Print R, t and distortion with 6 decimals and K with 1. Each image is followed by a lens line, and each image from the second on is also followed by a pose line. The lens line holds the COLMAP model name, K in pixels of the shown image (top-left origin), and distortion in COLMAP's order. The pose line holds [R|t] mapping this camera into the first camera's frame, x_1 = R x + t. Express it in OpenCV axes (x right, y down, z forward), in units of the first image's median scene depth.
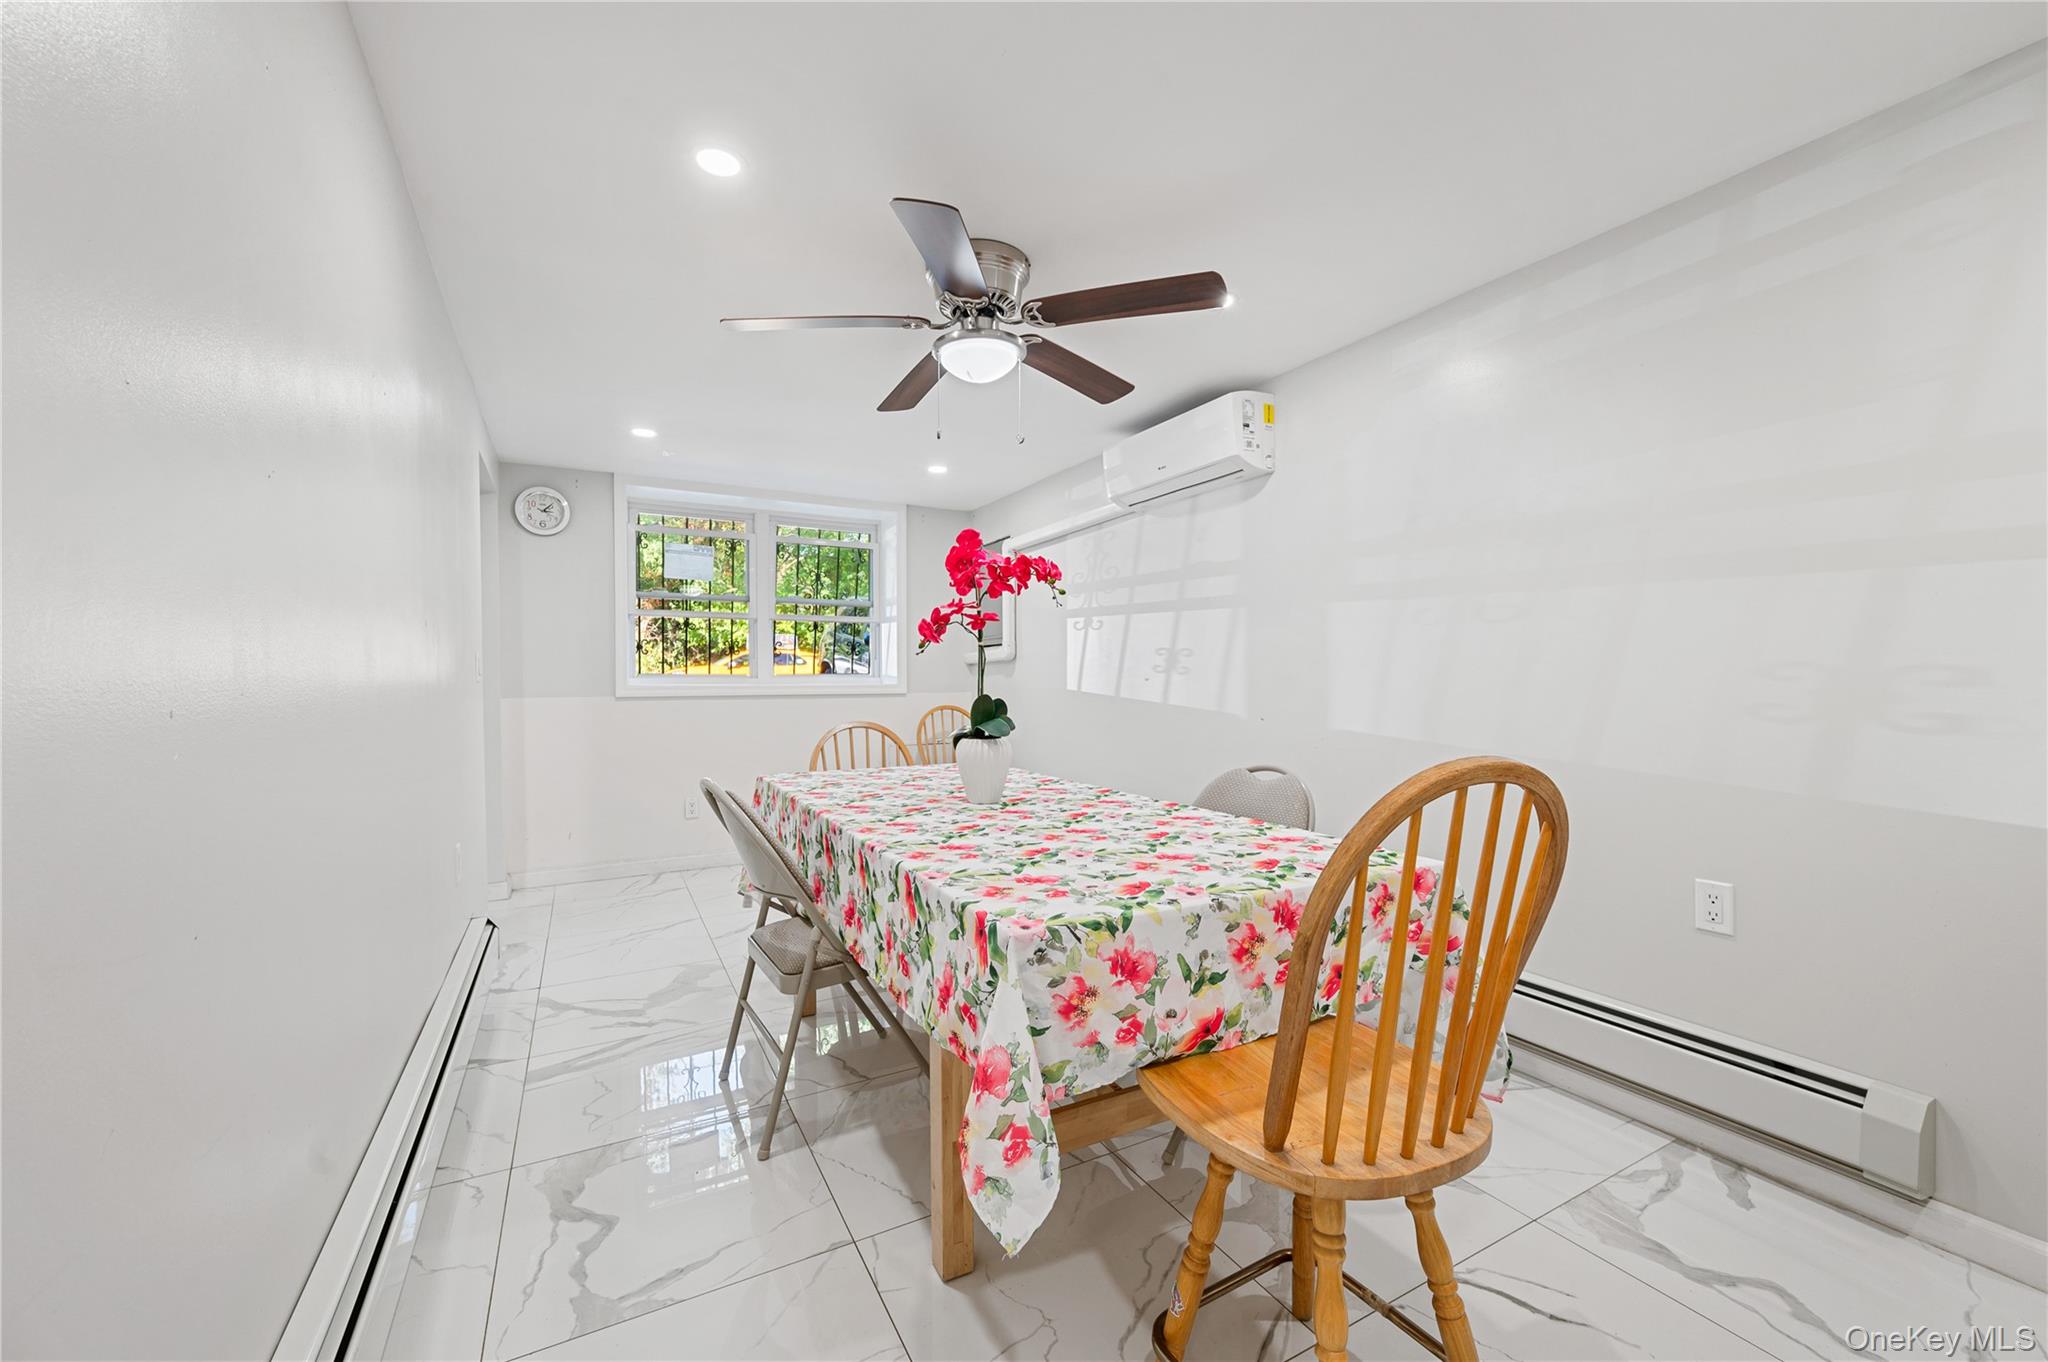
lens RADIAL K [[814.2, 0, 1023.5], [0, 814.2, 674.9], [0, 0, 1]] dist [0.000051, 0.000036]
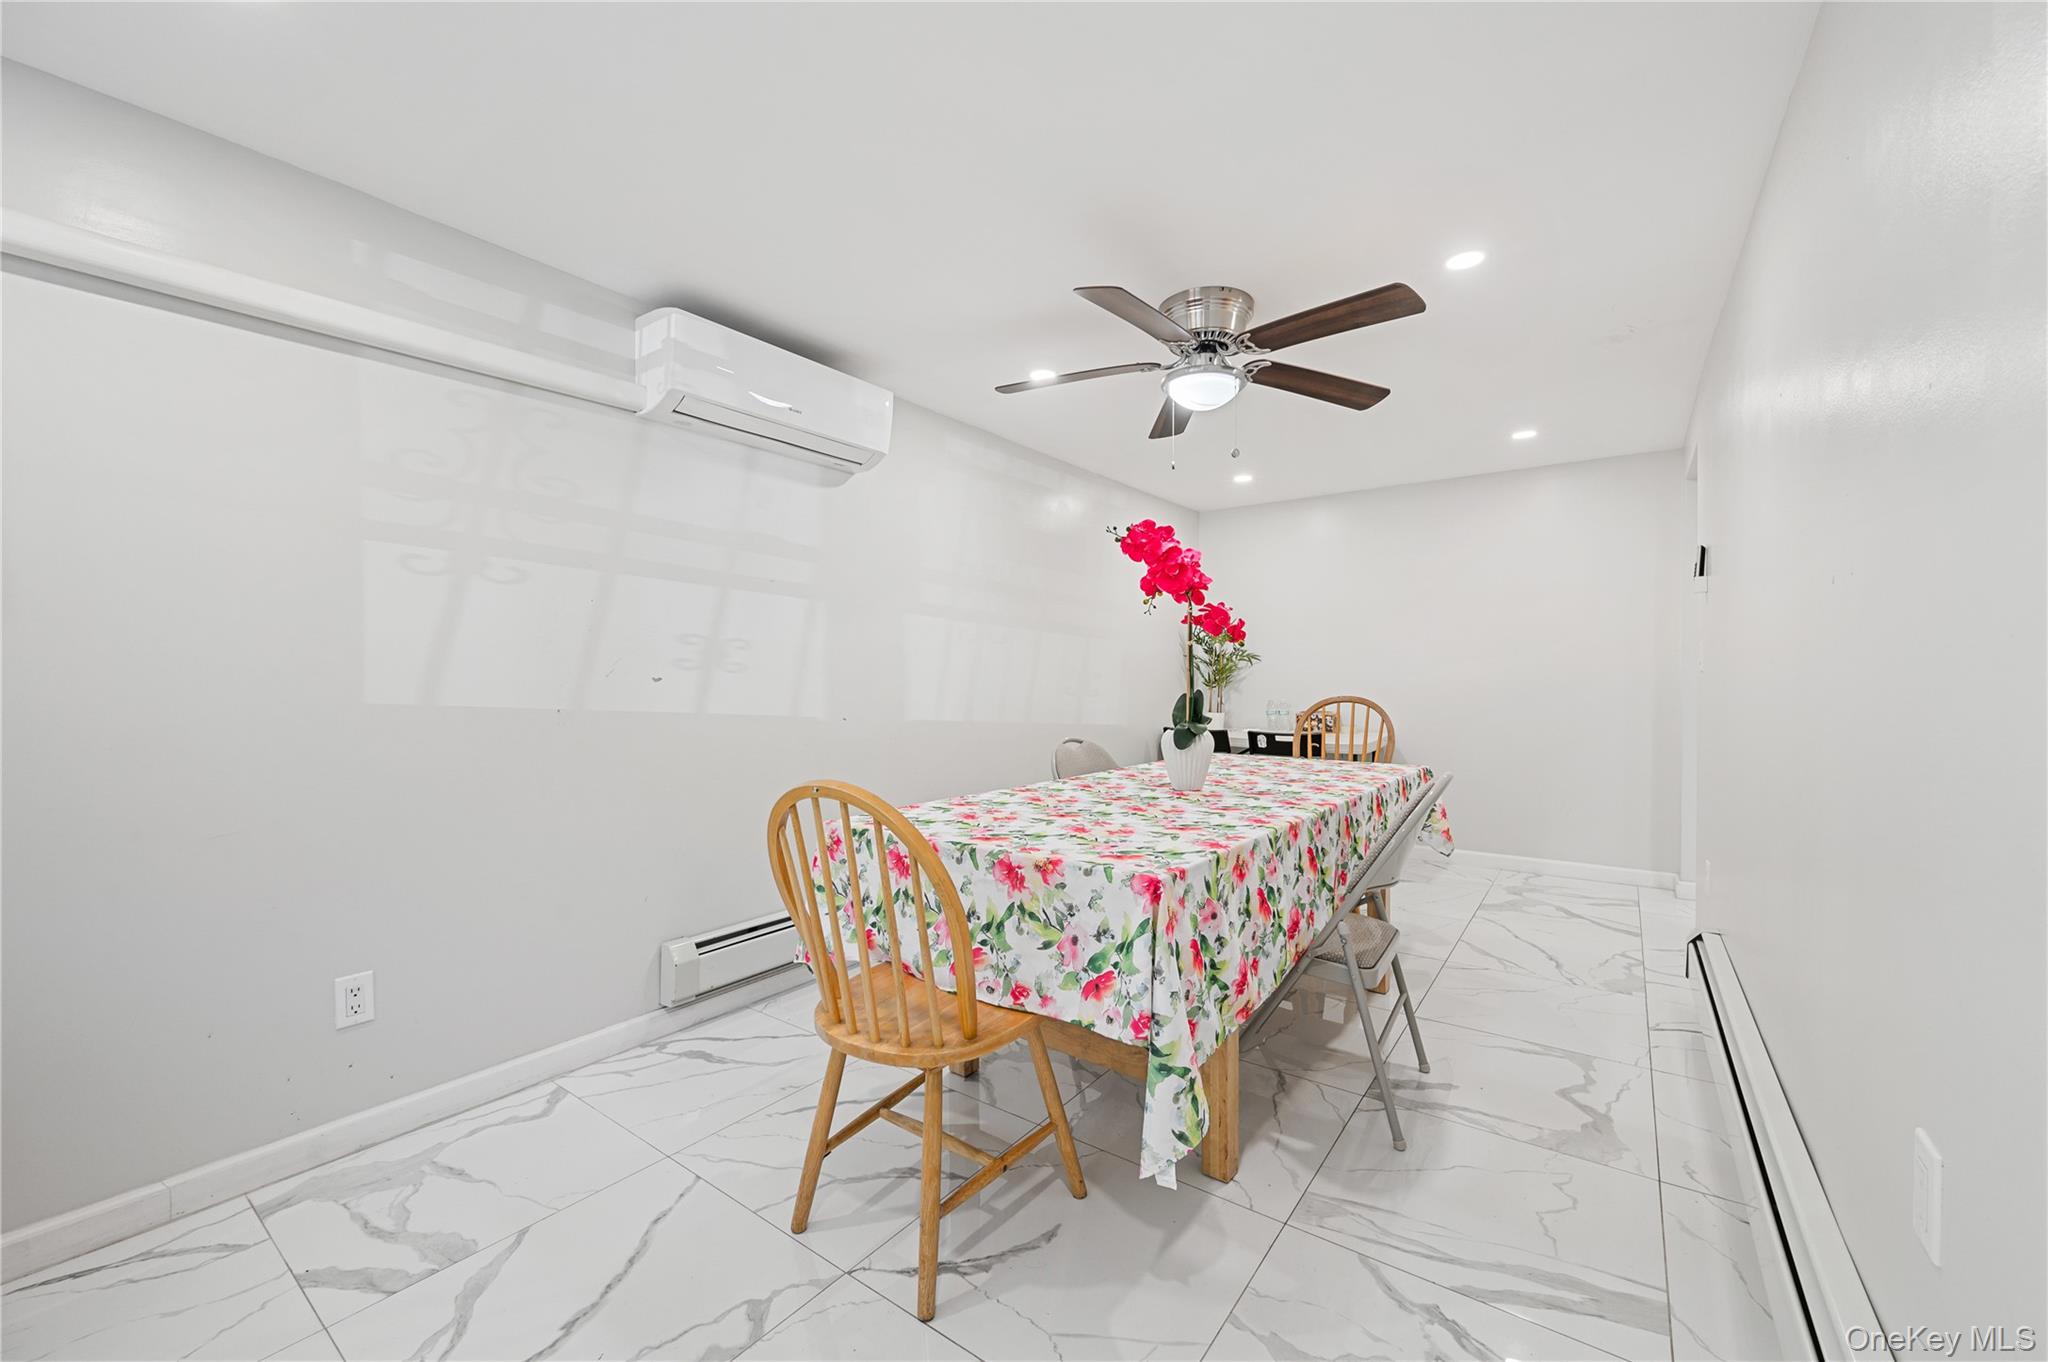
lens RADIAL K [[814.2, 0, 1015.3], [0, 814.2, 685.7], [0, 0, 1]] dist [0.000051, 0.000036]
pose [[-0.424417, -0.008151, 0.905430, -0.837441], [-0.003694, 0.999967, 0.007271, 0.006815], [-0.905460, -0.000259, -0.424433, 1.499150]]
